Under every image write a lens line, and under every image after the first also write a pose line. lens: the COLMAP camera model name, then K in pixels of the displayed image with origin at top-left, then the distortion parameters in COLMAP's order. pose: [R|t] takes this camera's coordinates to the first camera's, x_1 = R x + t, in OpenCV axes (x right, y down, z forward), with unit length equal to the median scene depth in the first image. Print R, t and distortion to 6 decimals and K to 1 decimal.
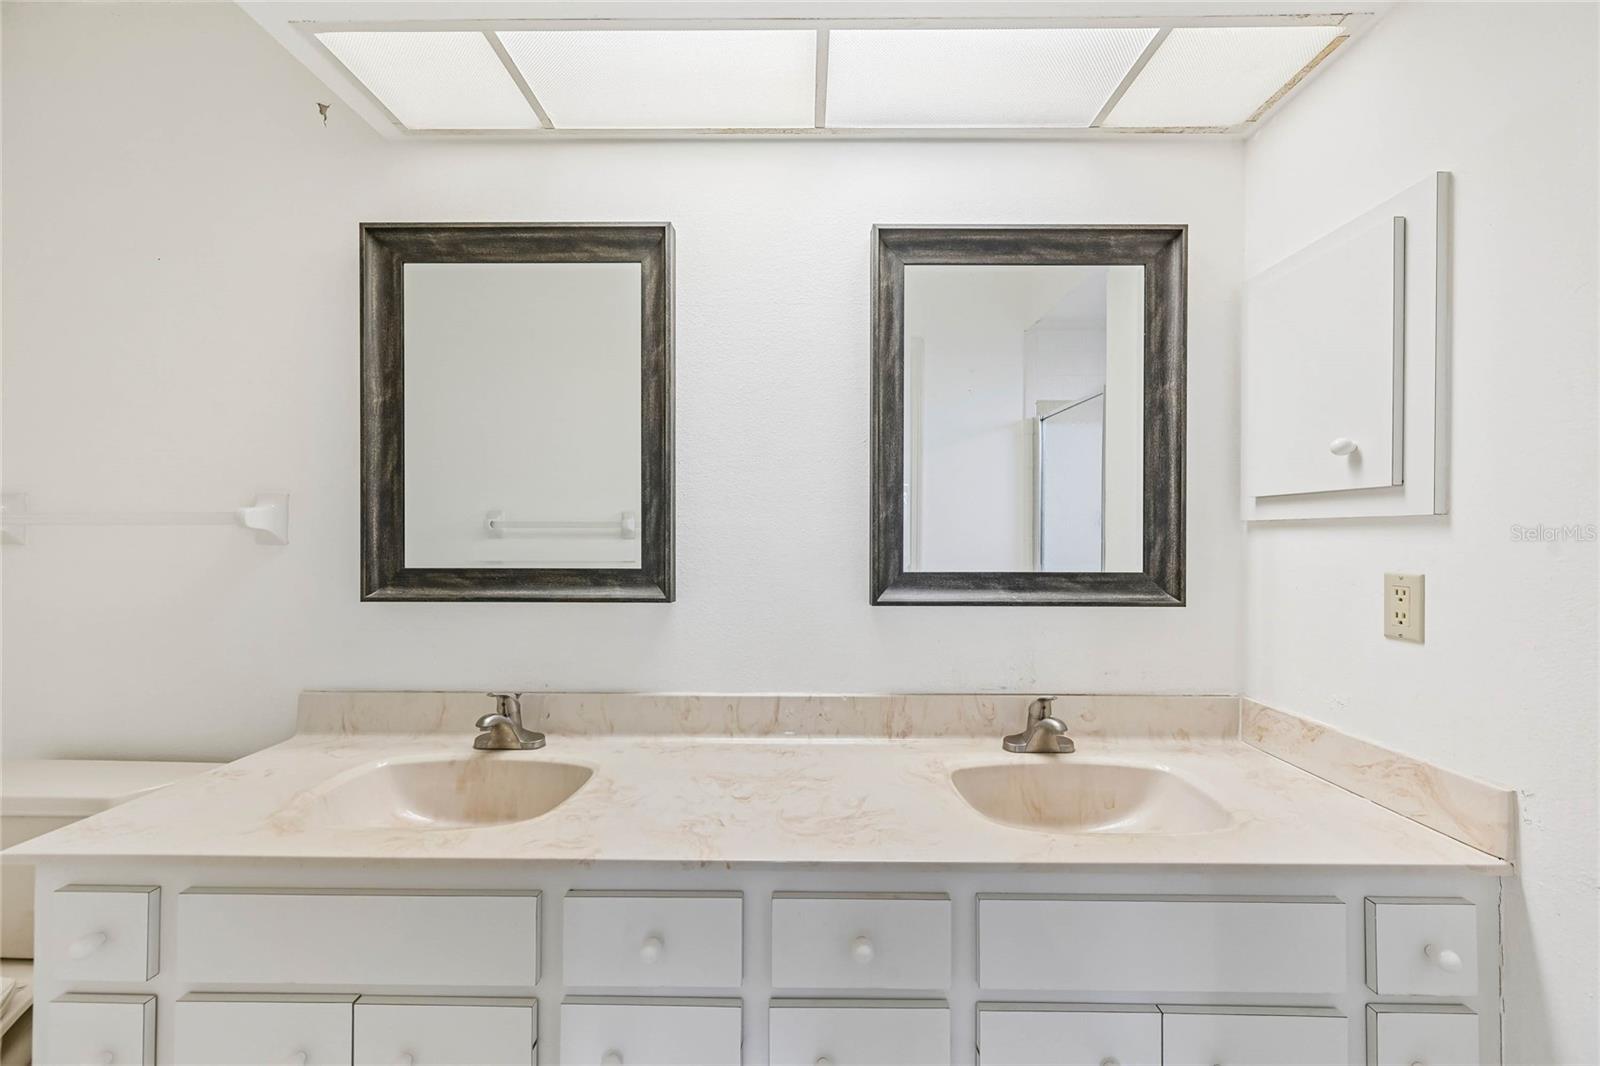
lens RADIAL K [[631.0, 0, 800.5], [0, 631.0, 531.8], [0, 0, 1]] dist [-0.000230, -0.000056]
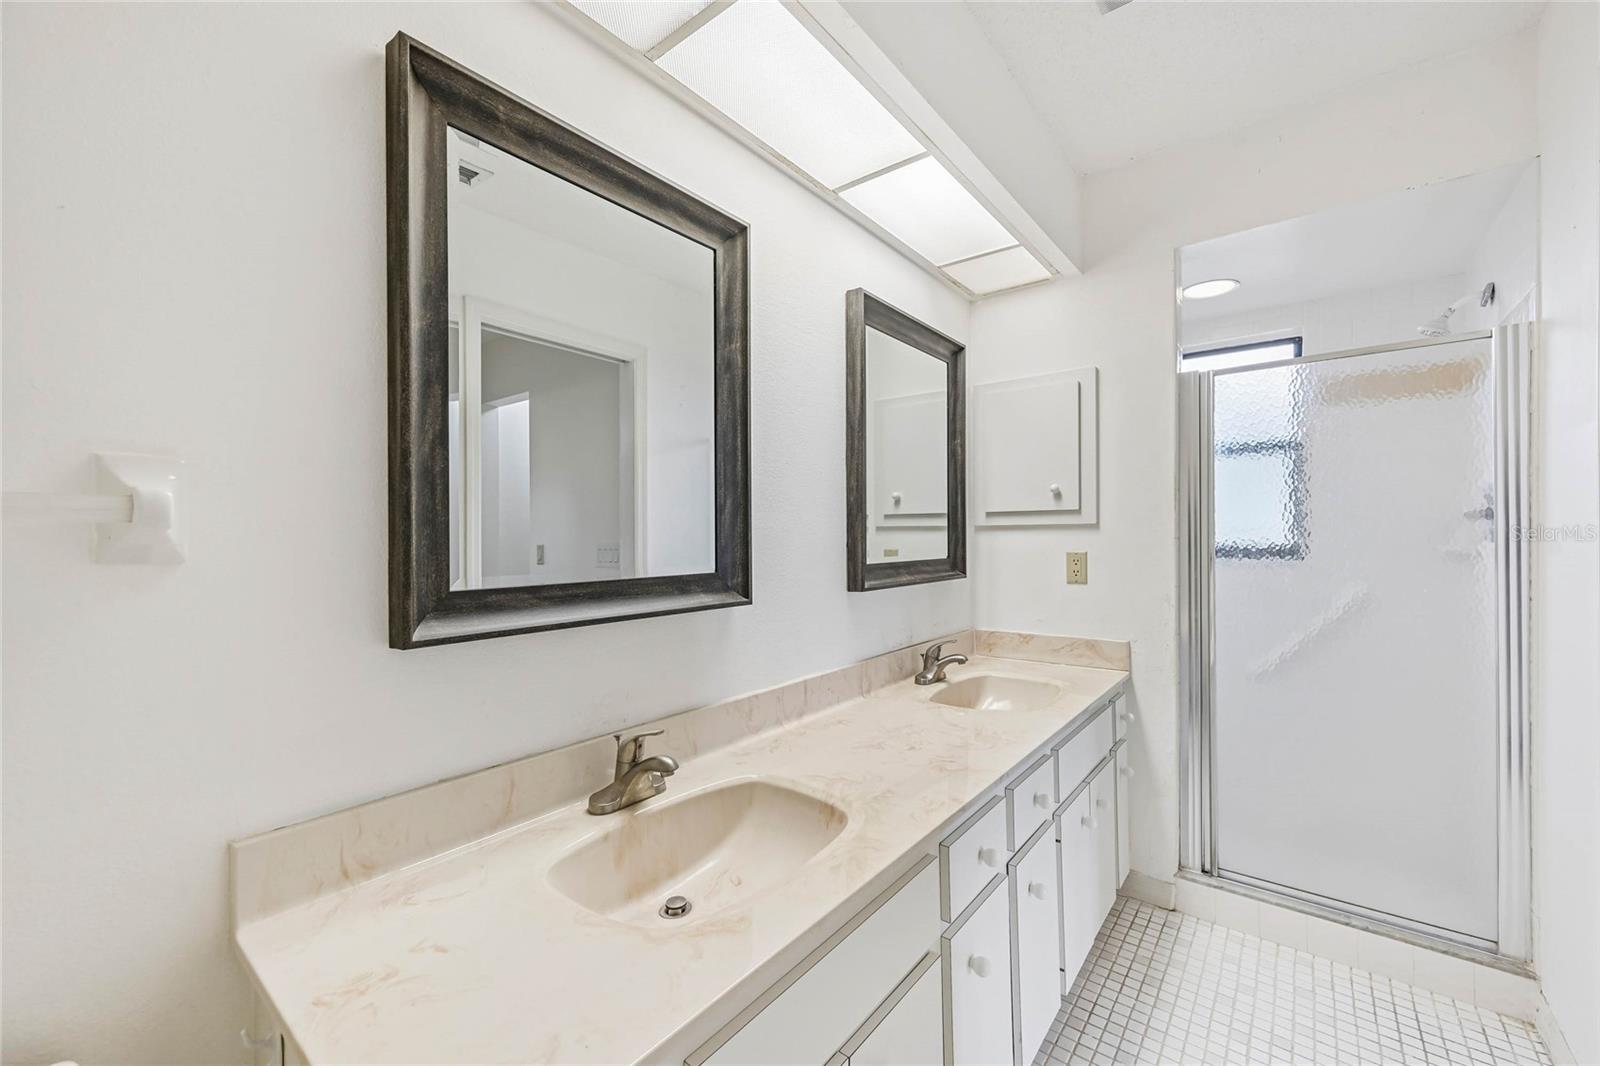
lens RADIAL K [[631.0, 0, 800.5], [0, 631.0, 531.8], [0, 0, 1]] dist [-0.000230, -0.000056]
pose [[0.617901, -0.001464, 0.786255, -0.950516], [0.004781, 0.999987, -0.001895, -0.000083], [-0.786242, 0.004930, 0.617899, 0.323004]]
